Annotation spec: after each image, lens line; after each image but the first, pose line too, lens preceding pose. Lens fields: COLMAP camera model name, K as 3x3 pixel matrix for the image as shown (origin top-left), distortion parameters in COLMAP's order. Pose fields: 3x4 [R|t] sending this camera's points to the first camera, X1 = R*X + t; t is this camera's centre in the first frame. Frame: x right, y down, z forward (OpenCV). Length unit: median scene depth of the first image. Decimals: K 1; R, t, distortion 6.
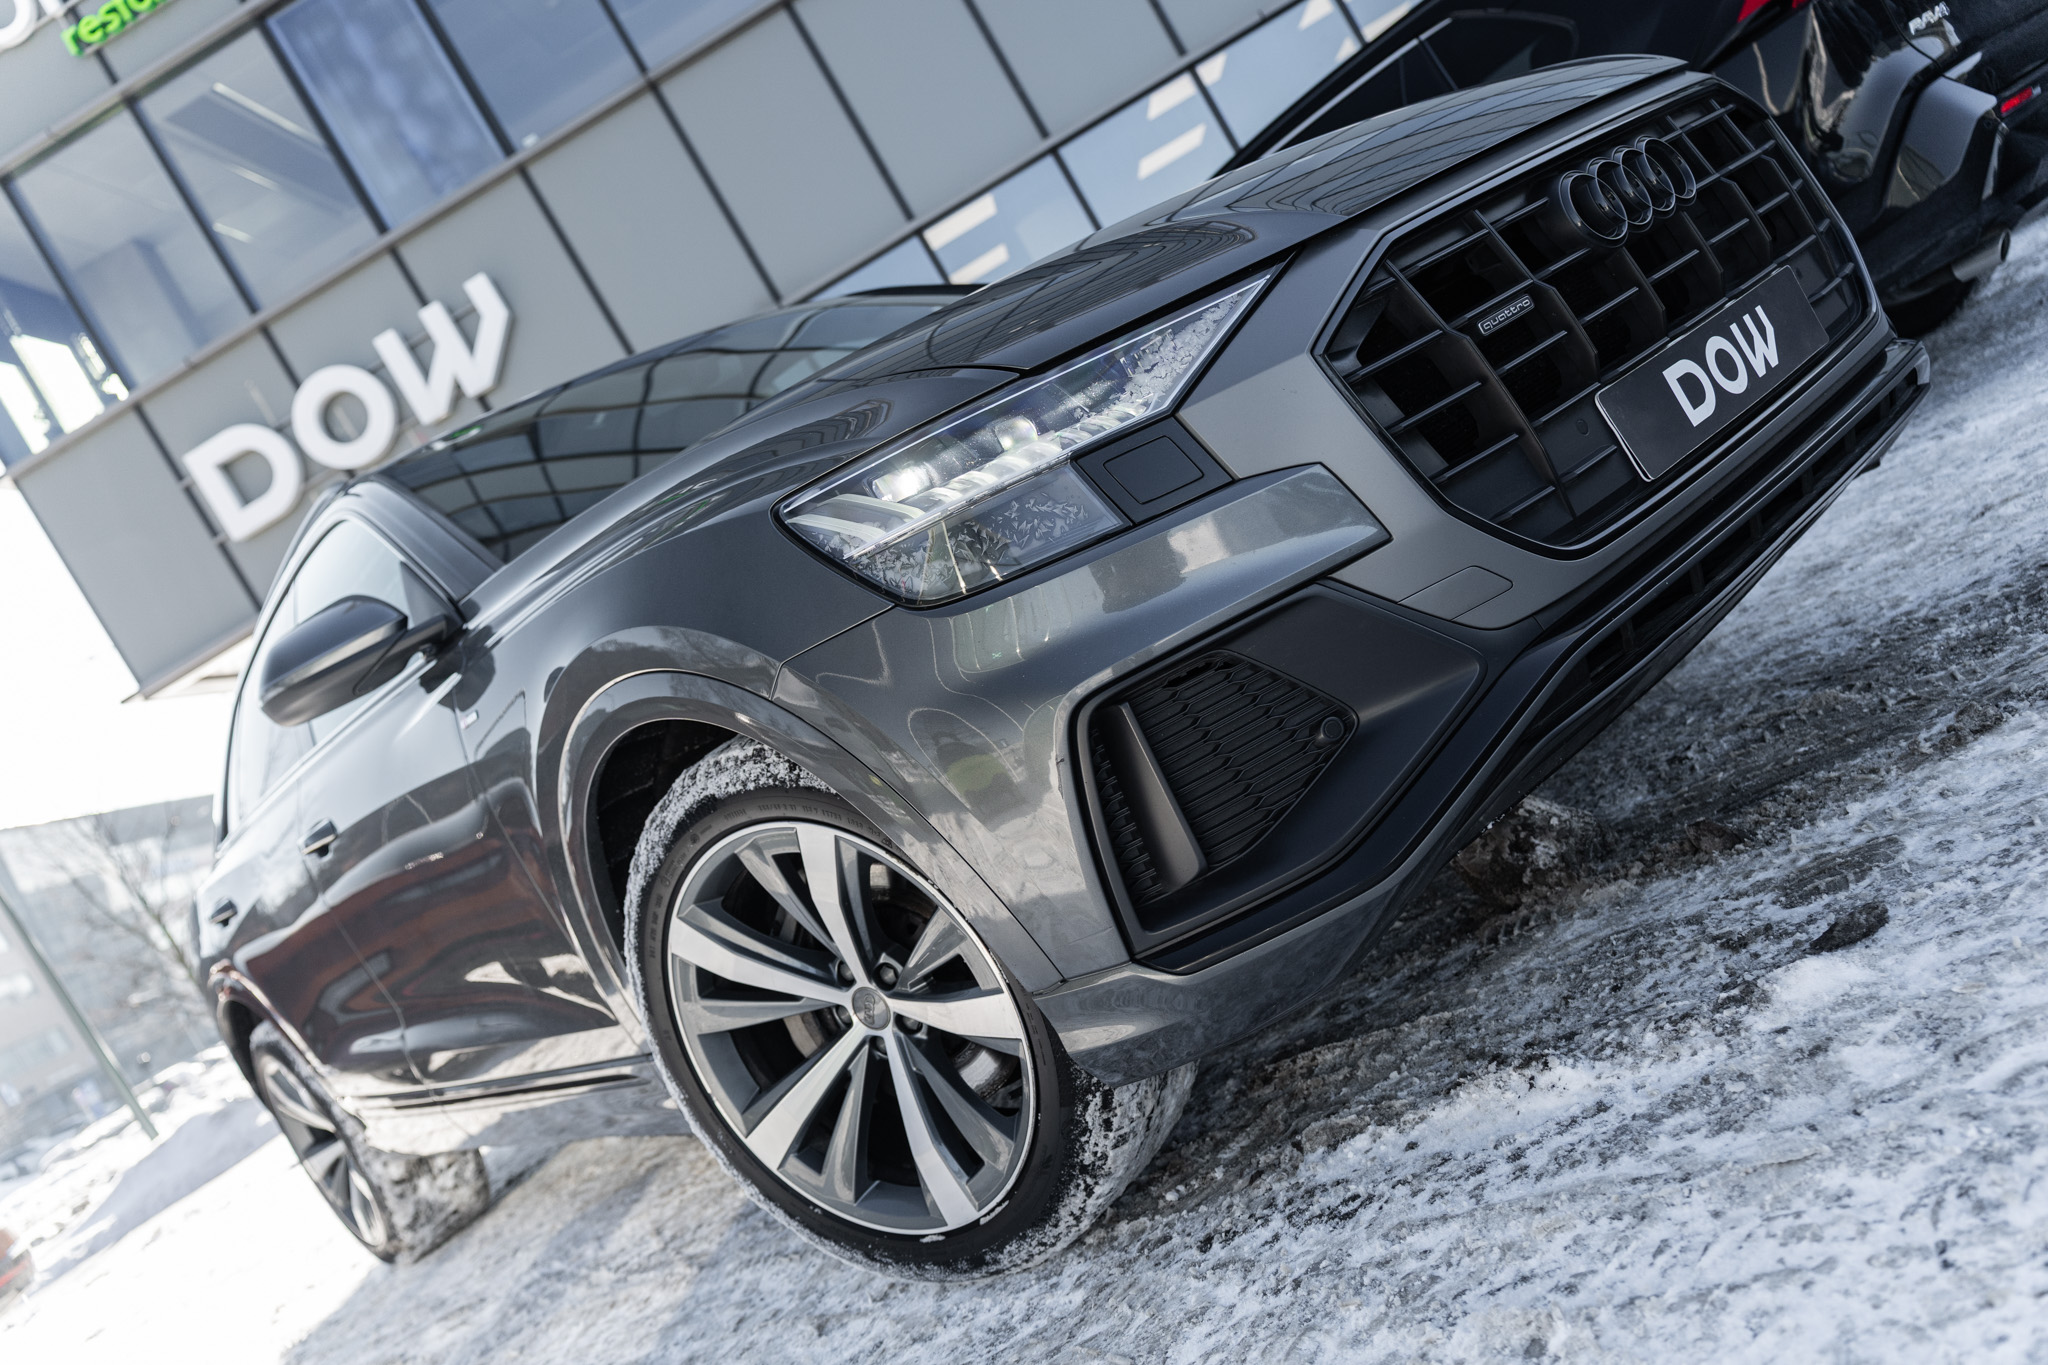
lens RADIAL K [[1640.4, 0, 1024.0], [0, 1640.4, 682.5], [0, 0, 1]] dist [0.009941, -0.002462]
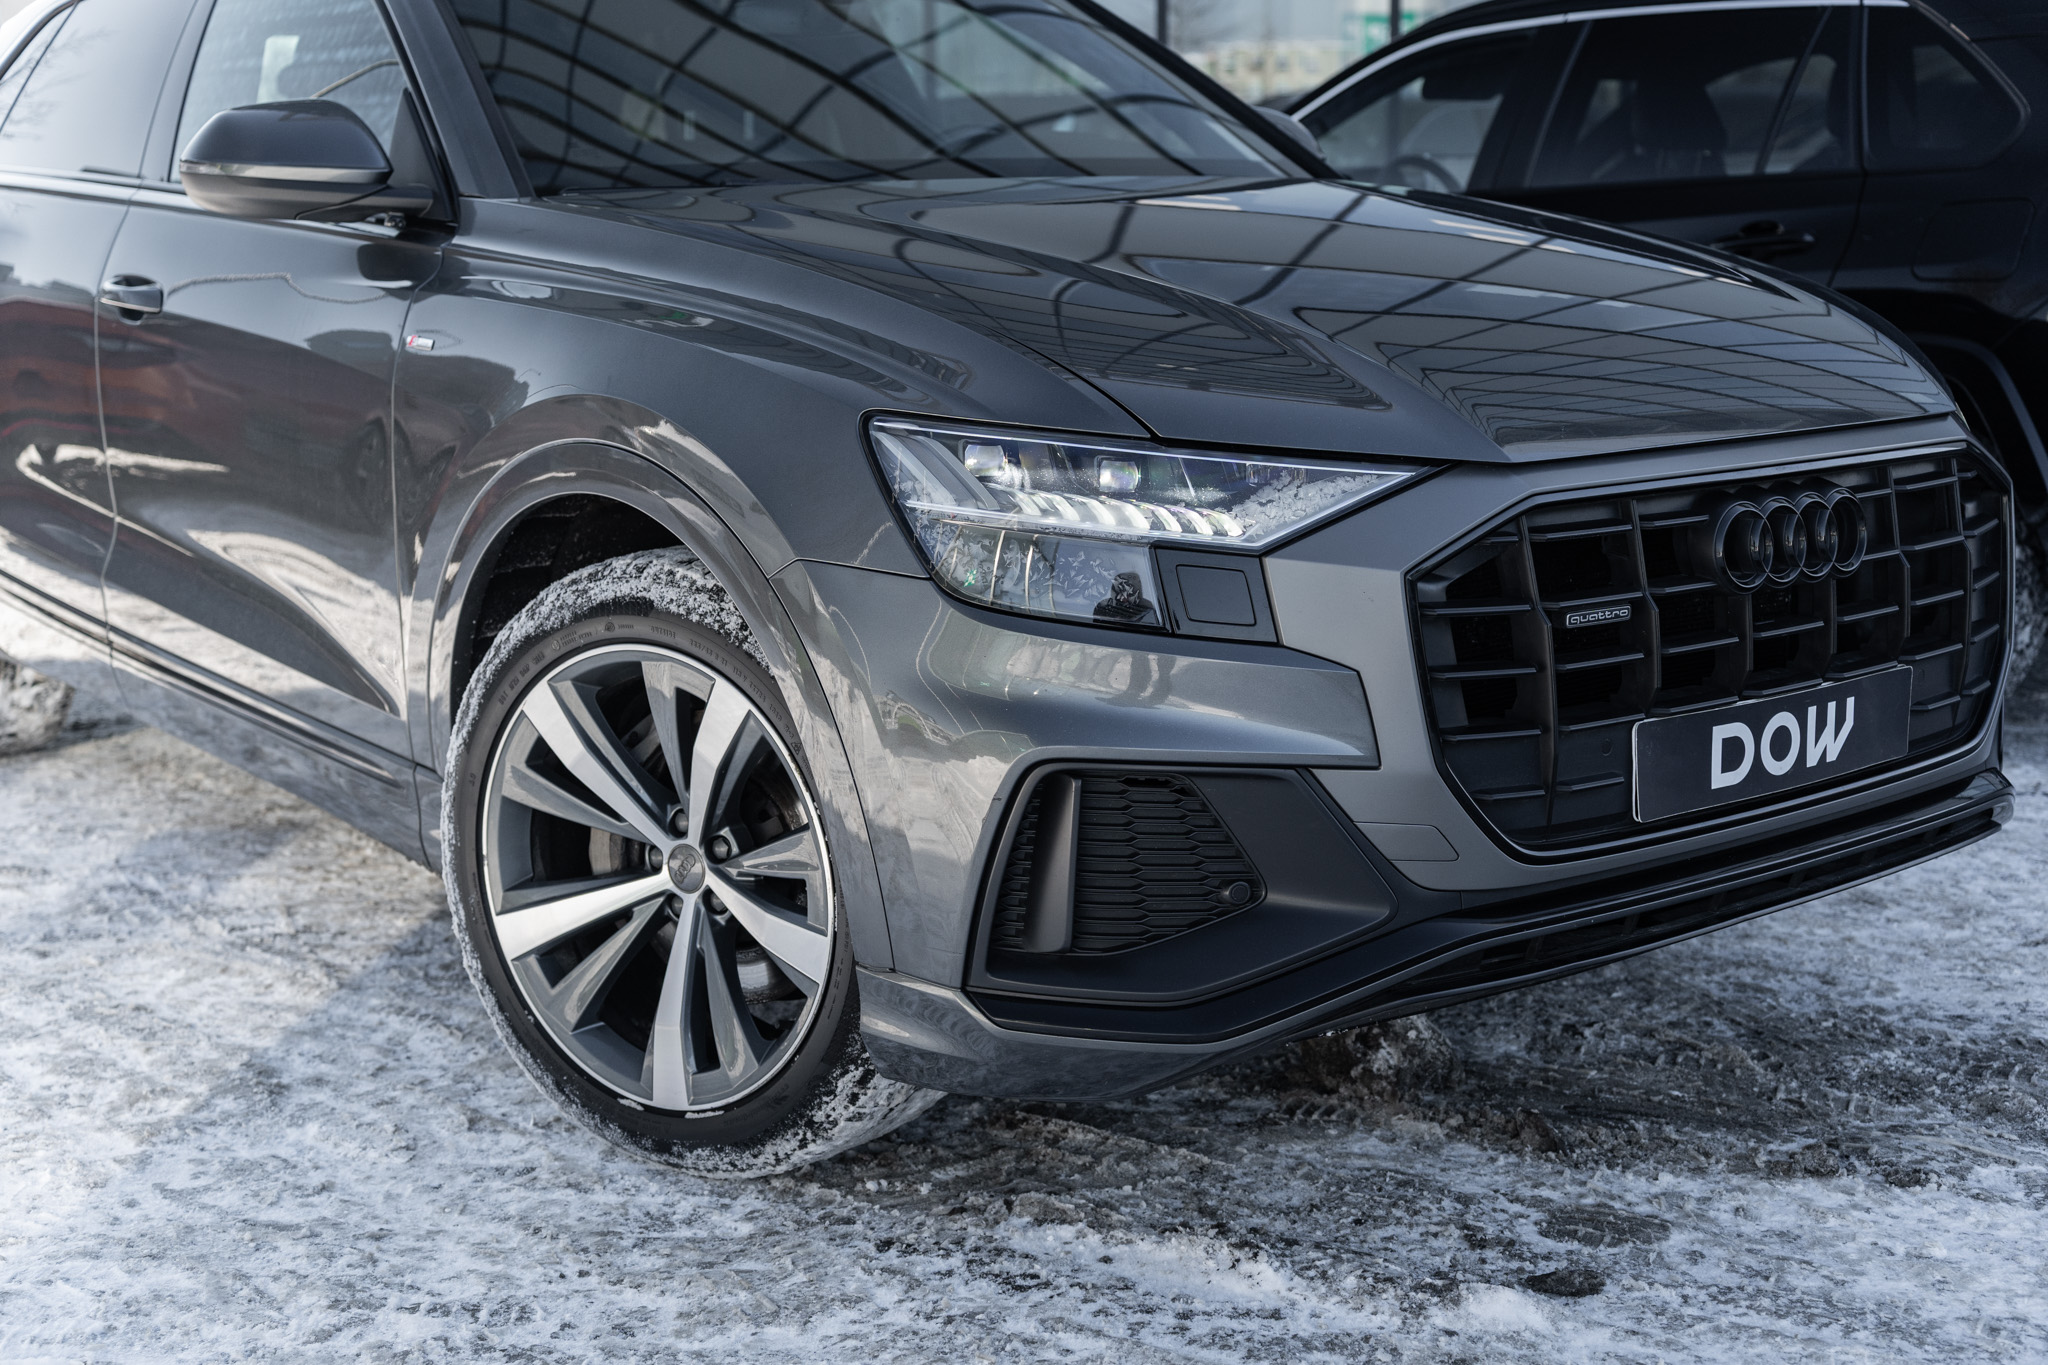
lens RADIAL K [[2650.9, 0, 999.0], [0, 2650.9, 691.8], [0, 0, 1]] dist [0.007458, -0.004686]
pose [[0.869931, 0.484560, 0.091770, -0.137514], [-0.492856, 0.860867, 0.126493, -0.187493], [-0.017708, -0.155269, 0.987714, -0.545689]]
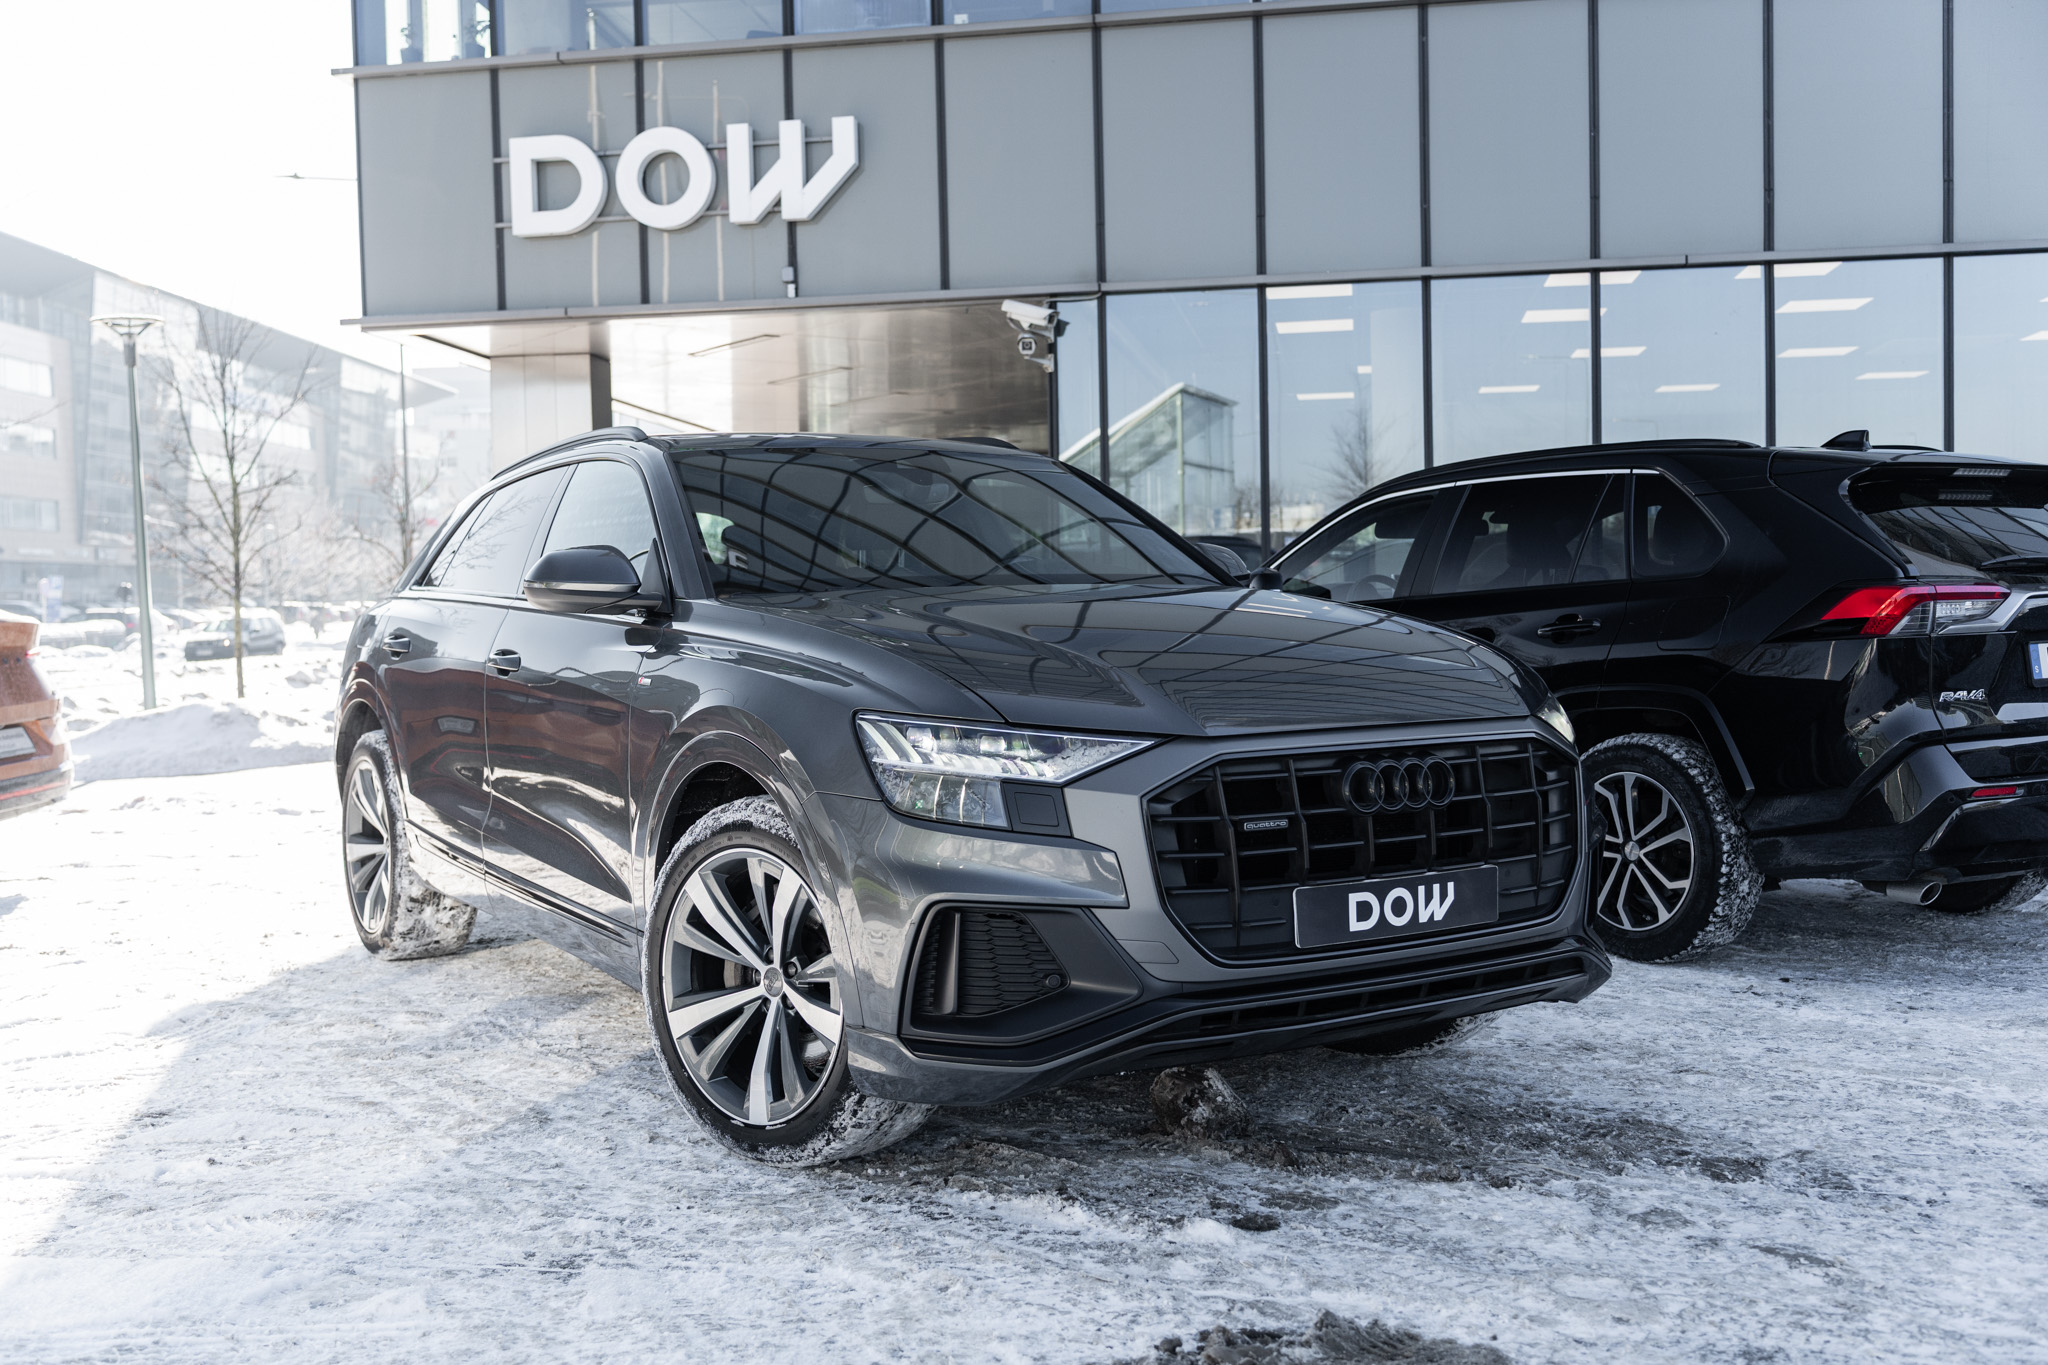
lens RADIAL K [[2082.3, 0, 1024.0], [0, 2082.3, 682.5], [0, 0, 1]] dist [-0.005401, 0.011705]
pose [[0.867881, 0.488863, -0.088295, 0.172326], [-0.486148, 0.872359, 0.051475, -0.310378], [0.102190, -0.001750, 0.994763, -1.107197]]
